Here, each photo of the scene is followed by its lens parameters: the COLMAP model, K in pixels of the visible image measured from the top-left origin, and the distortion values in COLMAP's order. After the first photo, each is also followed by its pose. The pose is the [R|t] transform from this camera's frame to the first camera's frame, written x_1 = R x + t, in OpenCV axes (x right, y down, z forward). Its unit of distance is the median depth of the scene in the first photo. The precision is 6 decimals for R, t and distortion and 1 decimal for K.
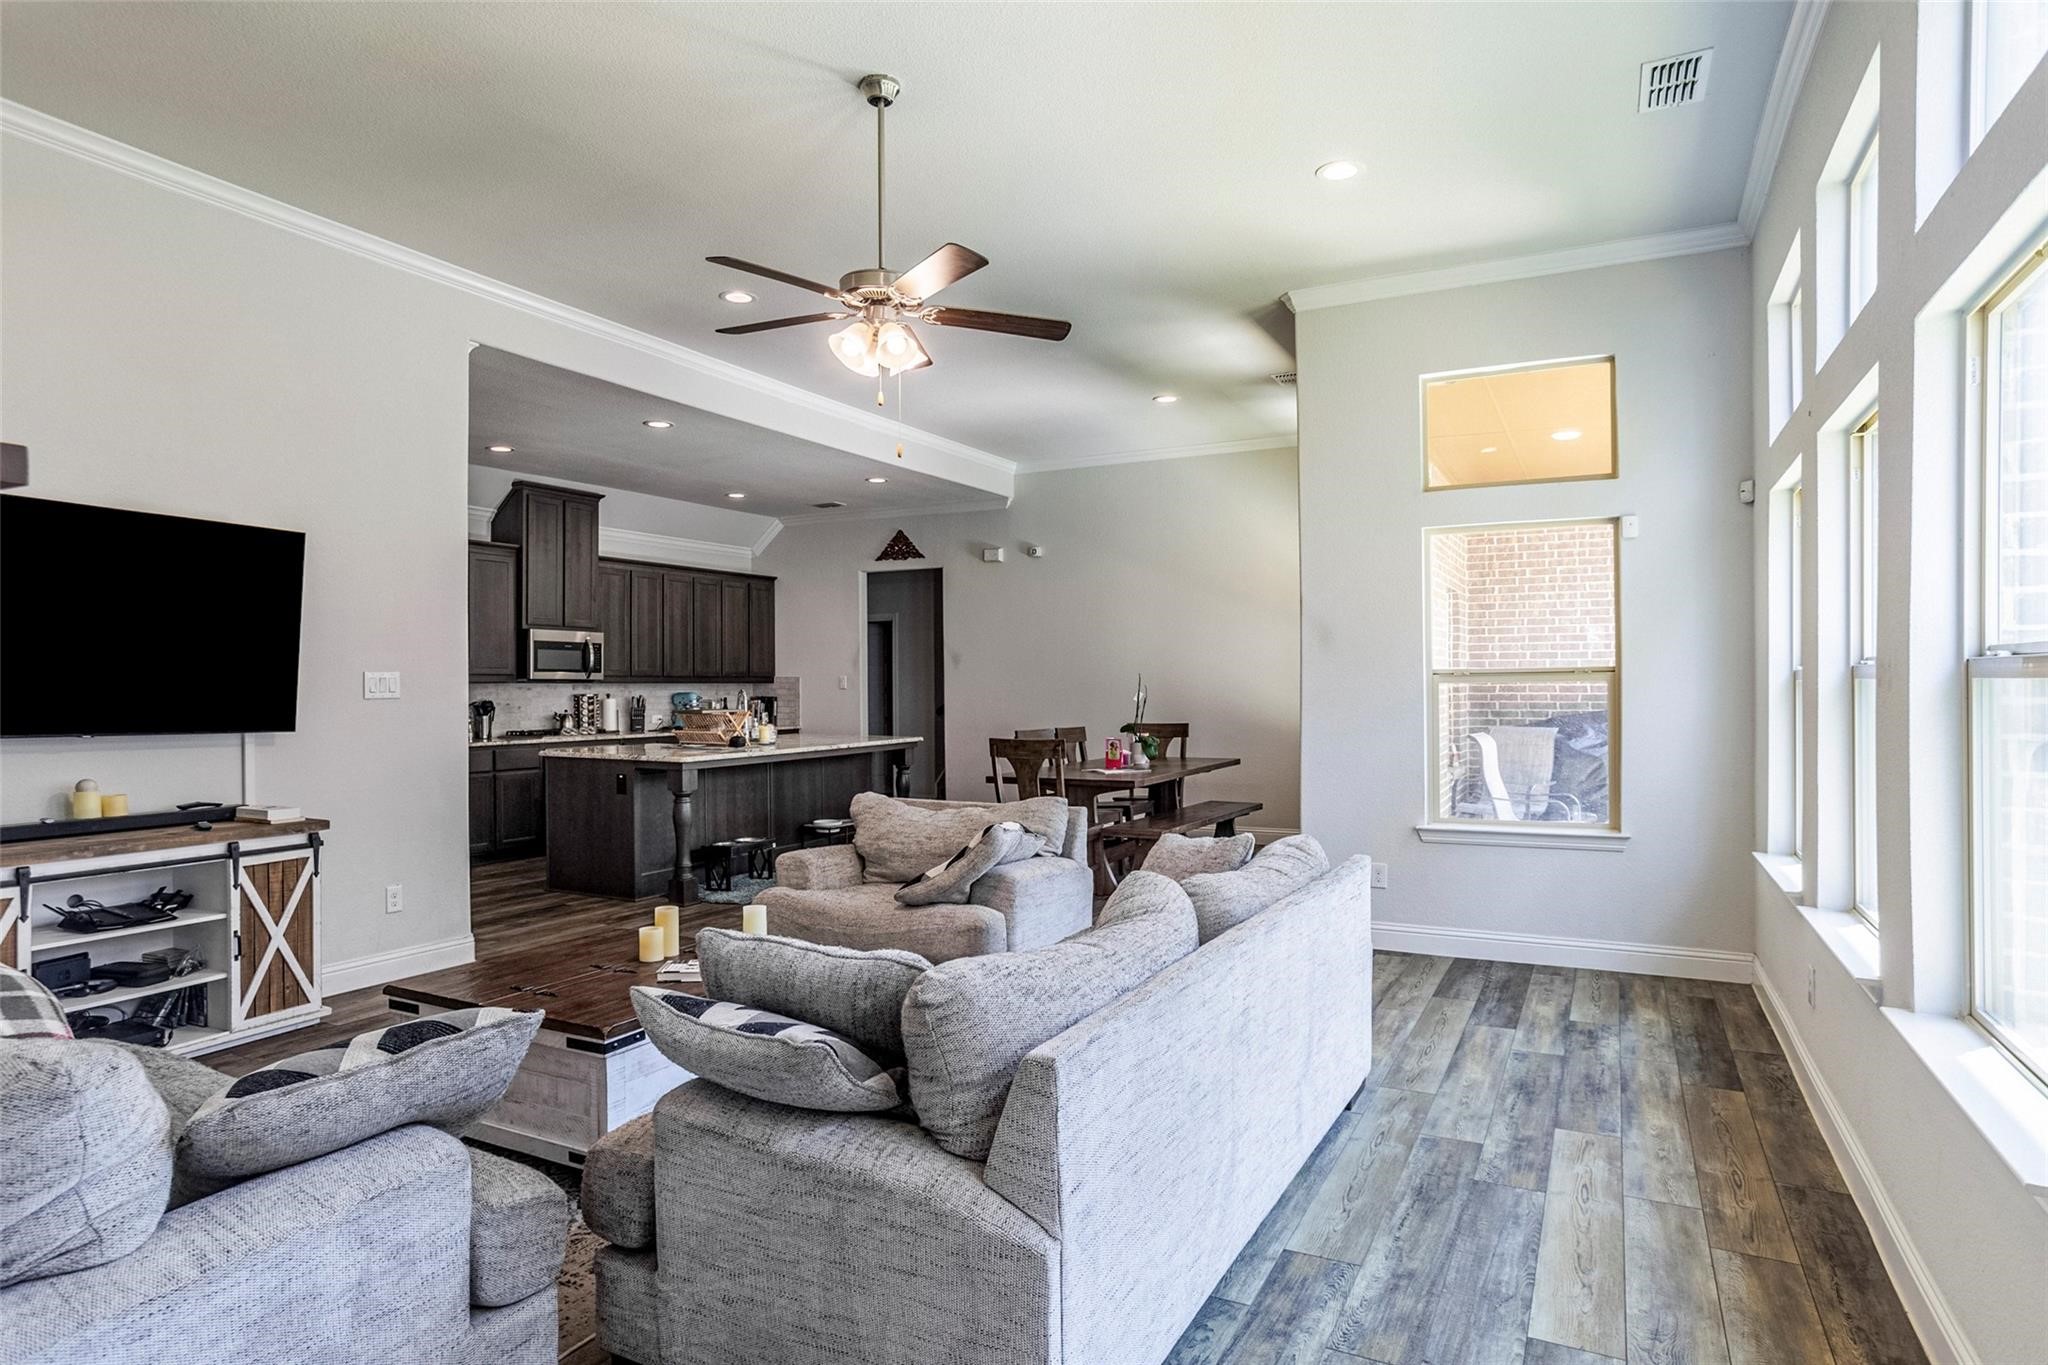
lens RADIAL K [[1097.4, 0, 1010.2], [0, 1097.4, 683.4], [0, 0, 1]] dist [-0.005521, 0.007498]
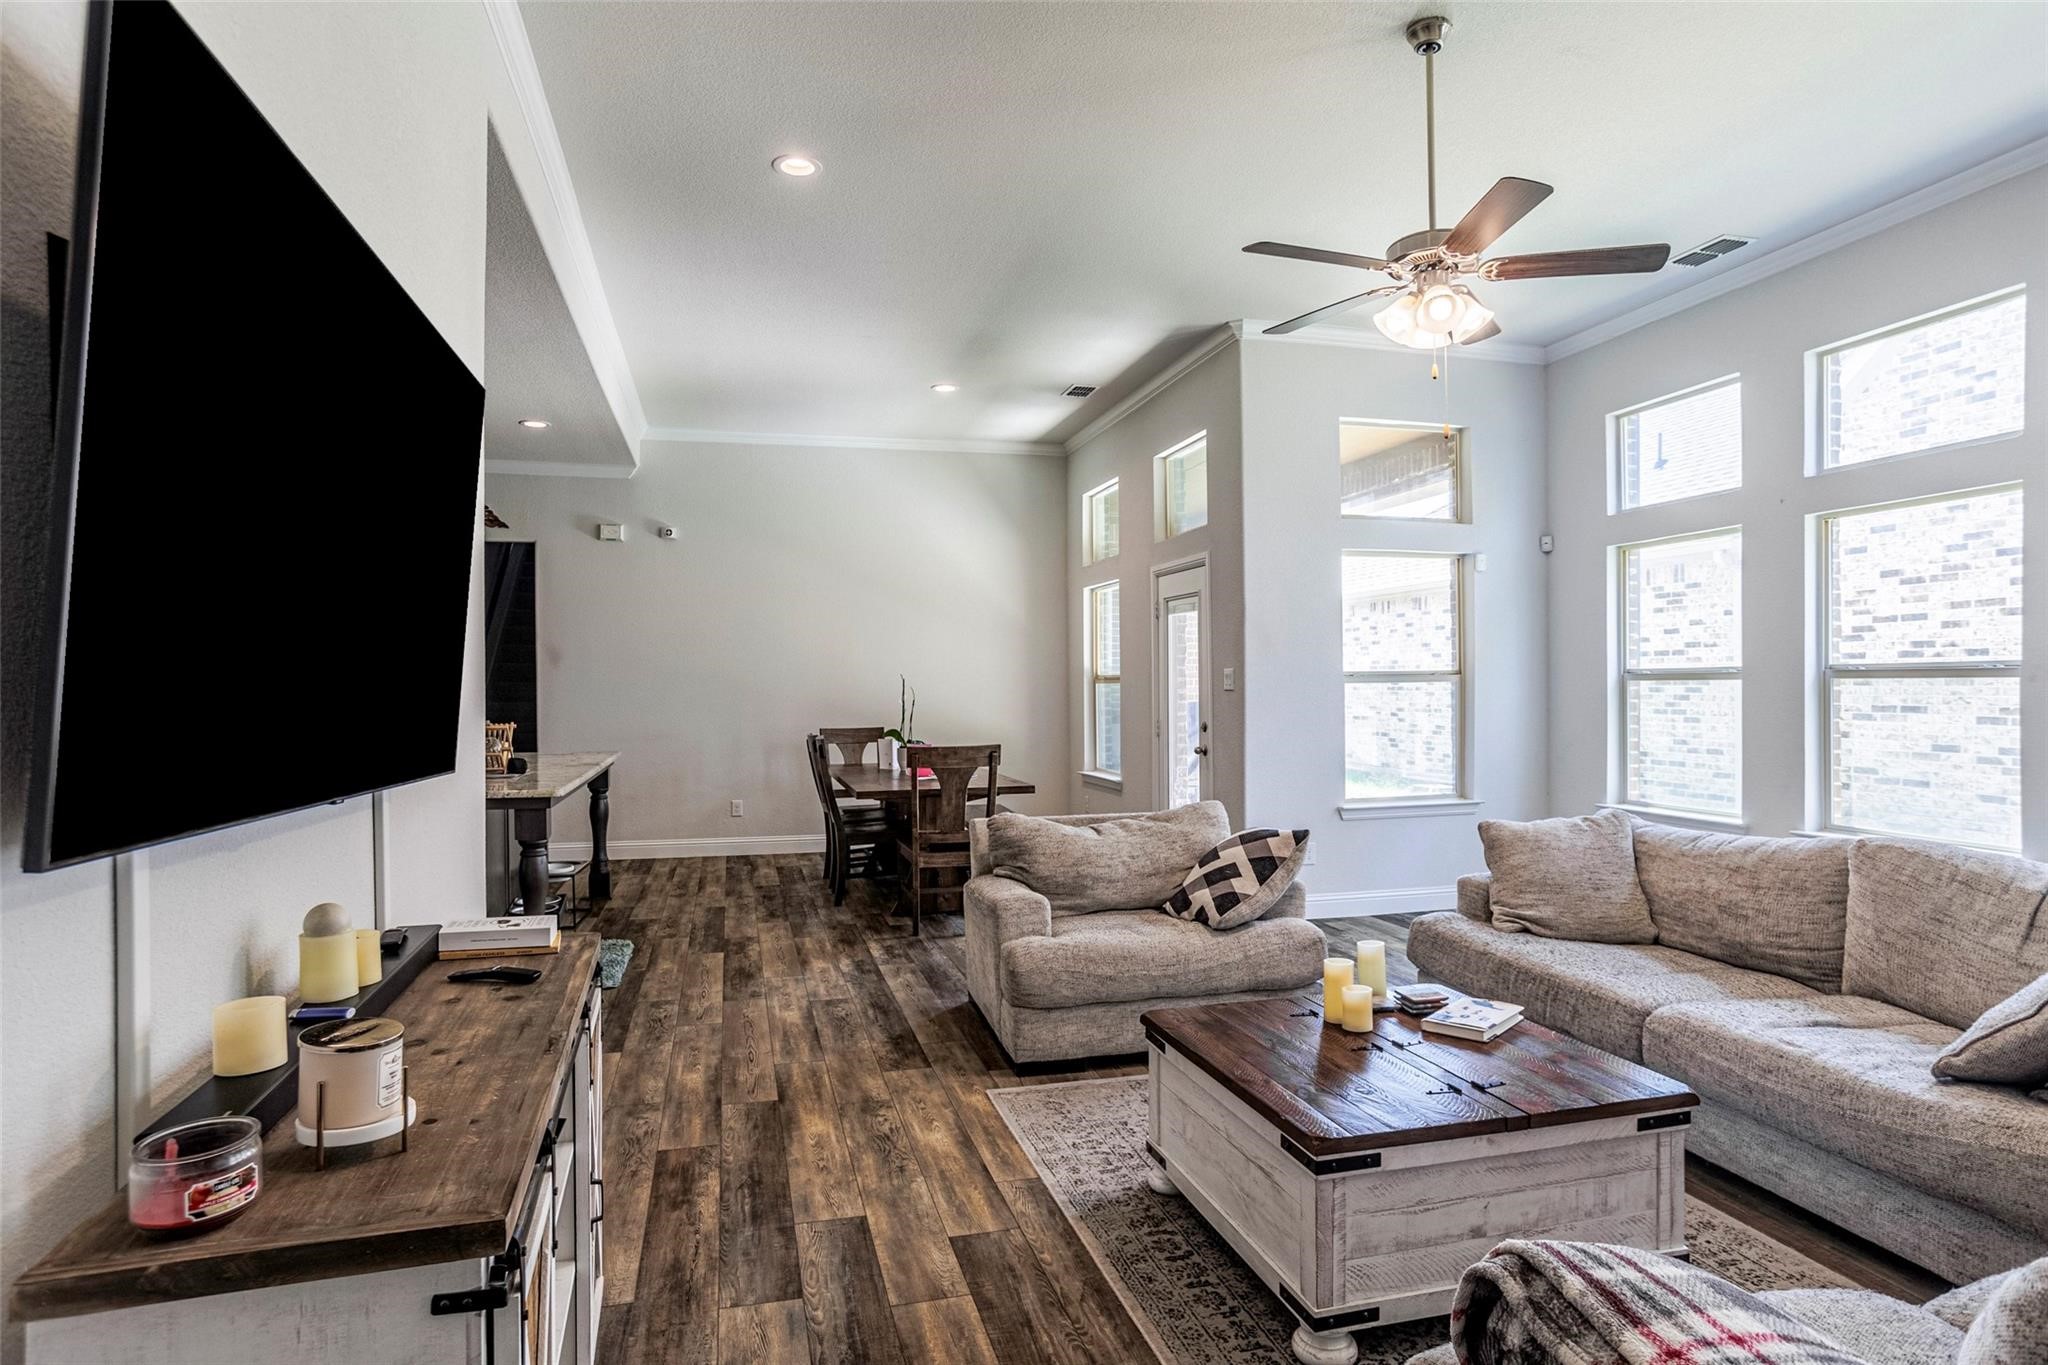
lens RADIAL K [[1097.4, 0, 982.4], [0, 1097.4, 685.8], [0, 0, 1]] dist [-0.005521, 0.007498]
pose [[0.734797, -0.002774, 0.678282, -0.895416], [0.007707, 0.999961, -0.004259, 0.007809], [-0.678244, 0.008357, 0.734789, 0.513433]]
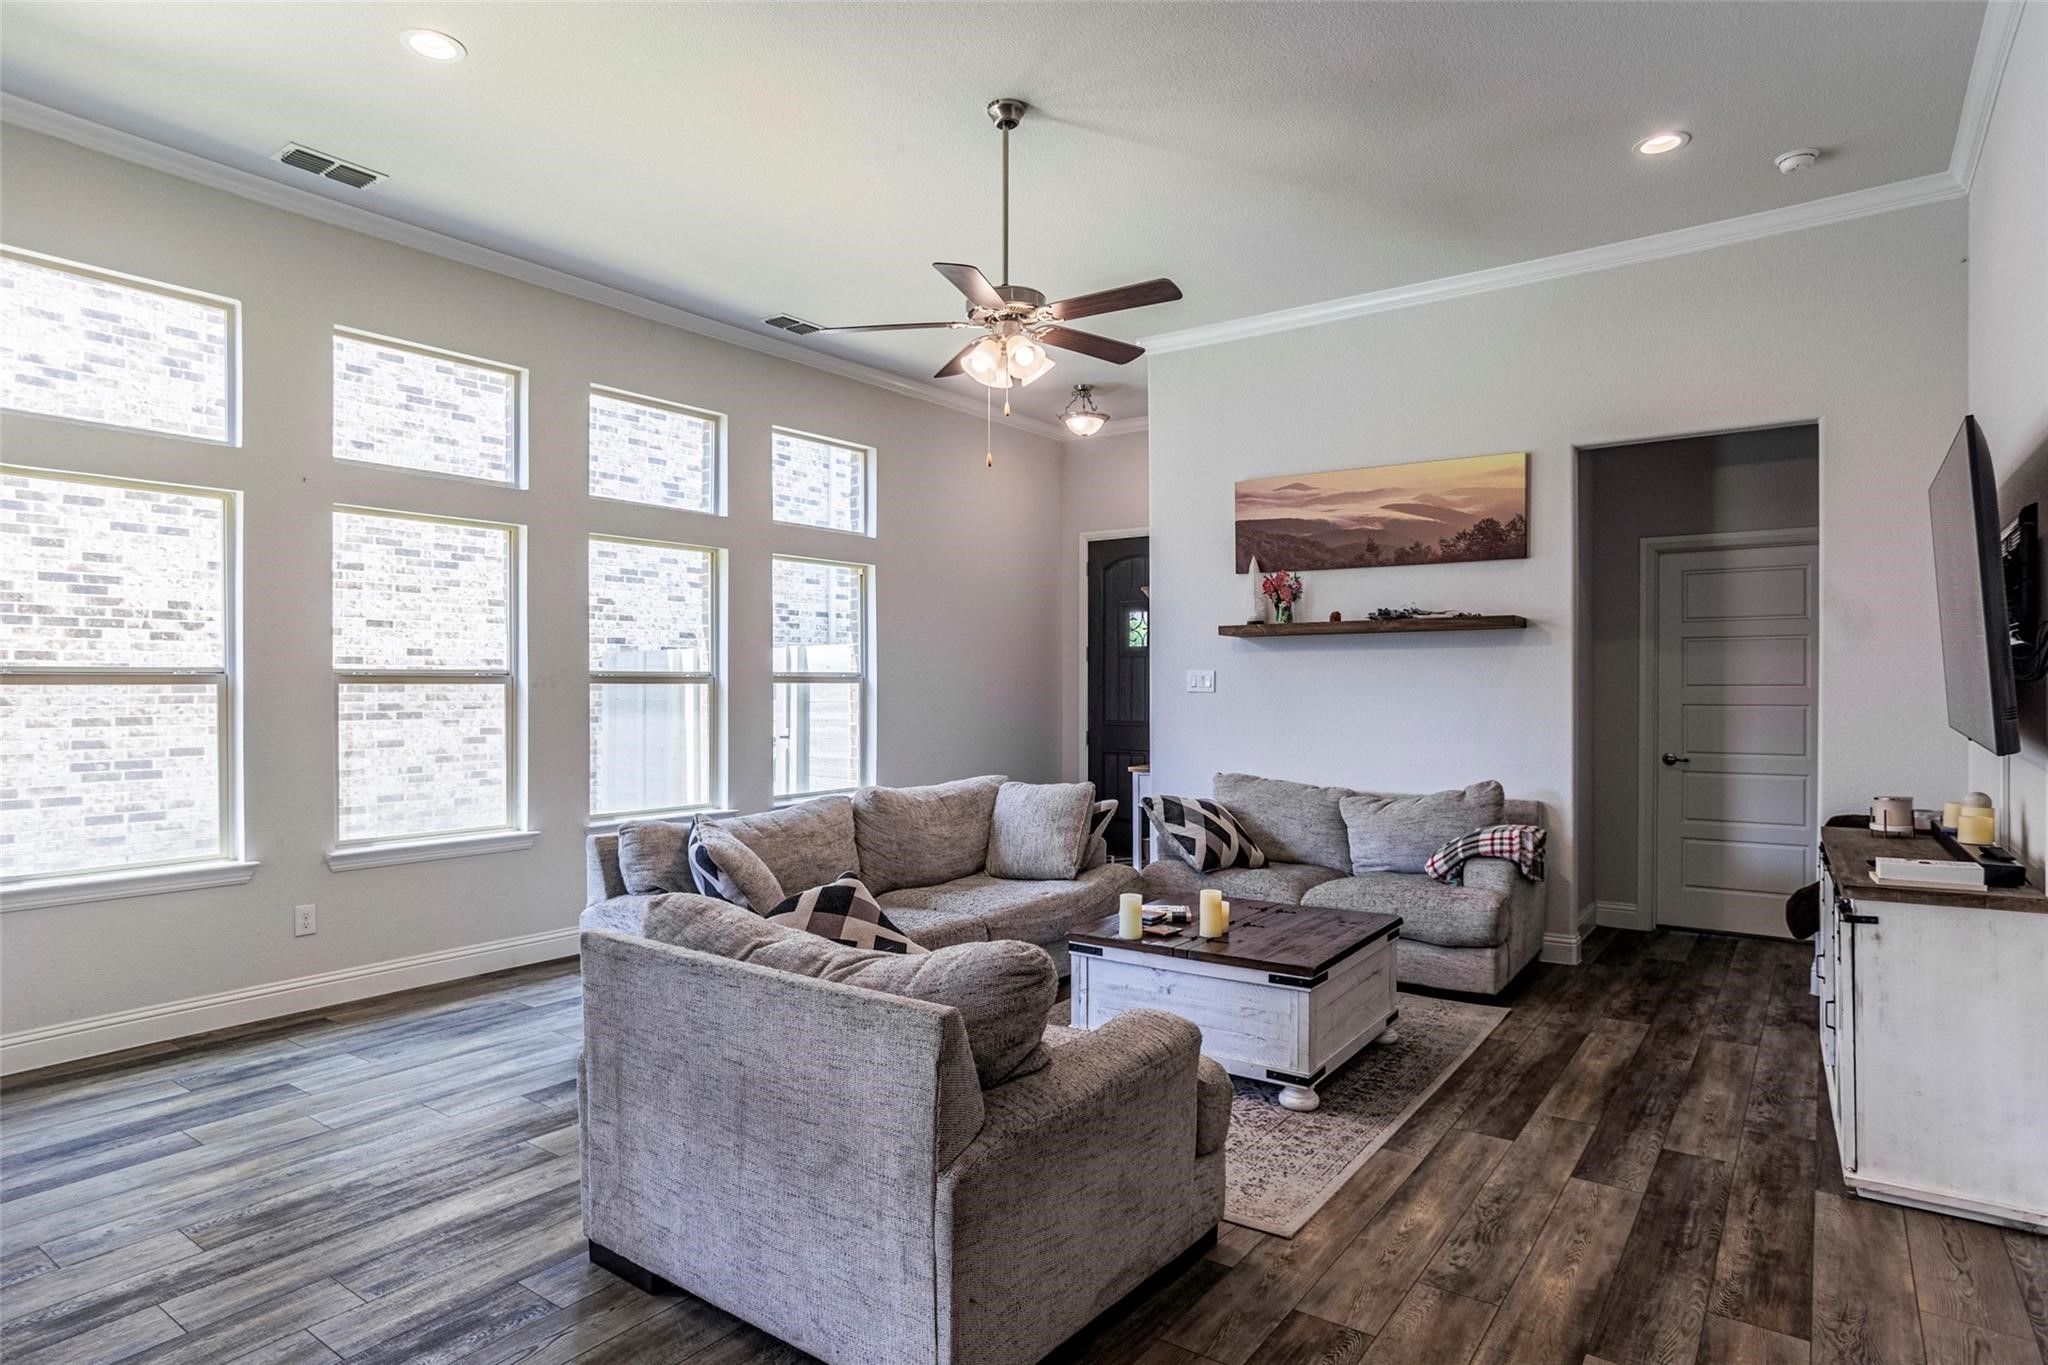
lens RADIAL K [[1097.4, 0, 1027.5], [0, 1097.4, 692.8], [0, 0, 1]] dist [-0.005521, 0.007498]
pose [[-0.993386, 0.003424, 0.114768, -0.227034], [0.003038, 0.999989, -0.003534, 0.008340], [-0.114779, -0.003161, -0.993386, 1.809843]]
